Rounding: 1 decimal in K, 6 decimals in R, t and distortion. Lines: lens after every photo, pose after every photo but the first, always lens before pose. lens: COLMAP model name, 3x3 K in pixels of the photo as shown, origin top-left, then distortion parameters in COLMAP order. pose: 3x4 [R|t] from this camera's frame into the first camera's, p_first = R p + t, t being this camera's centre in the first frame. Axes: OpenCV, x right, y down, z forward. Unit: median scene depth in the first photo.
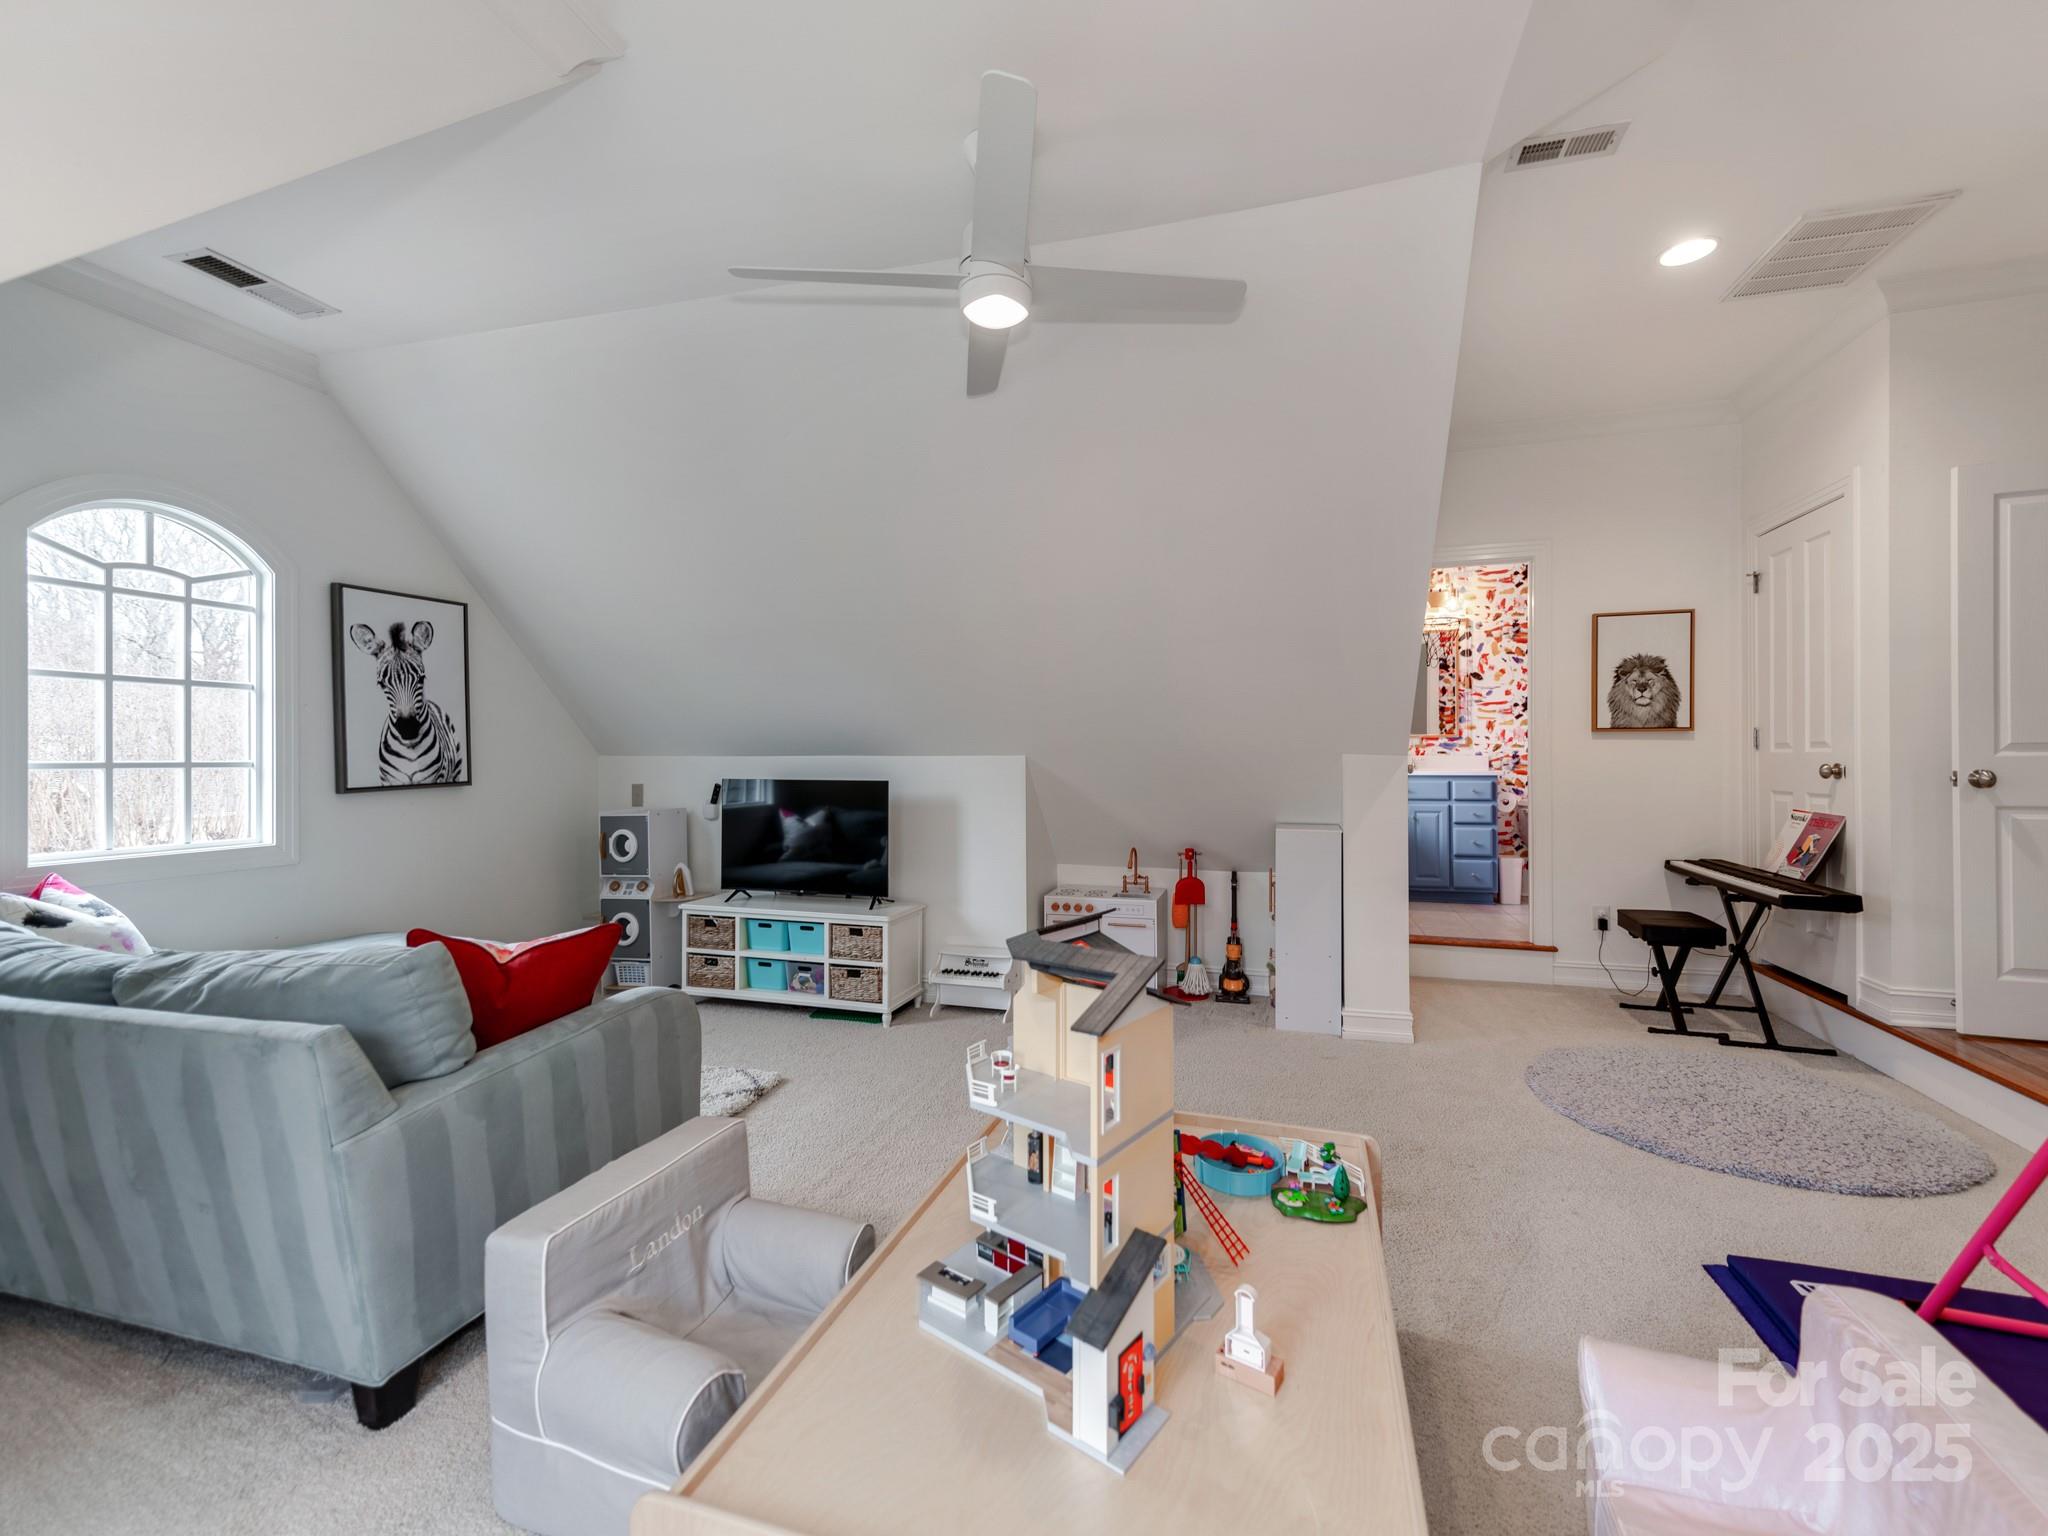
lens RADIAL K [[928.6, 0, 1064.8], [0, 928.6, 755.2], [0, 0, 1]] dist [0.016534, -0.000475]
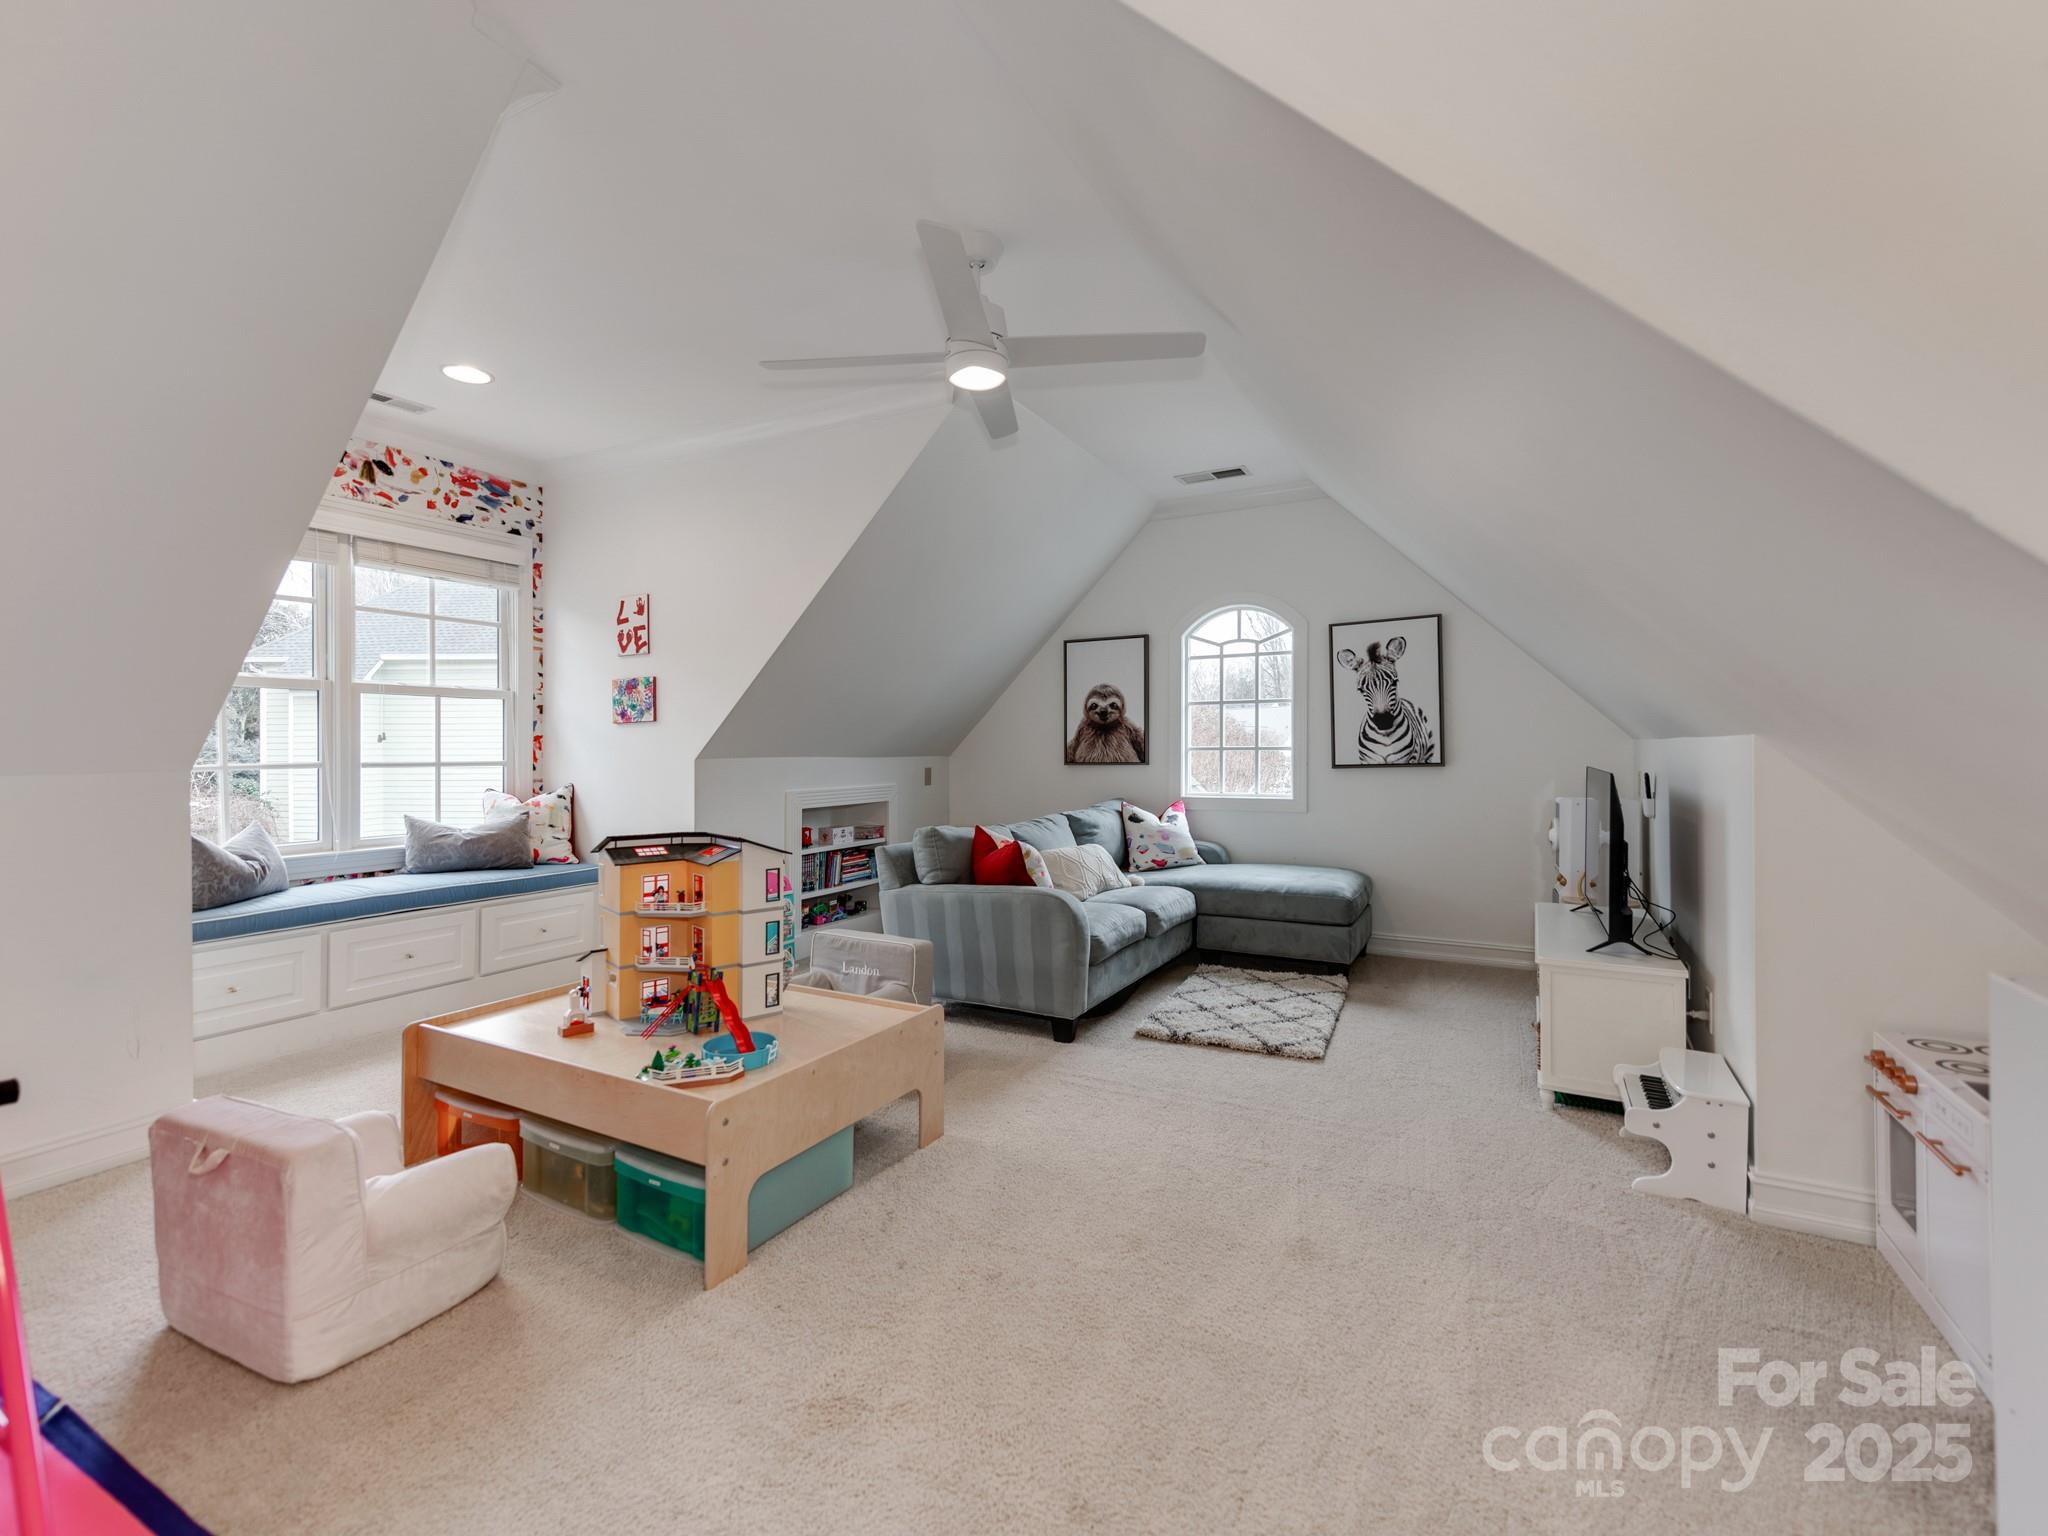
lens RADIAL K [[928.6, 0, 1064.8], [0, 928.6, 755.2], [0, 0, 1]] dist [0.016534, -0.000475]
pose [[-0.261693, 0.011798, -0.965079, 0.694411], [0.009917, 0.999905, 0.009534, 0.002295], [0.965100, -0.007075, -0.261785, 0.927456]]
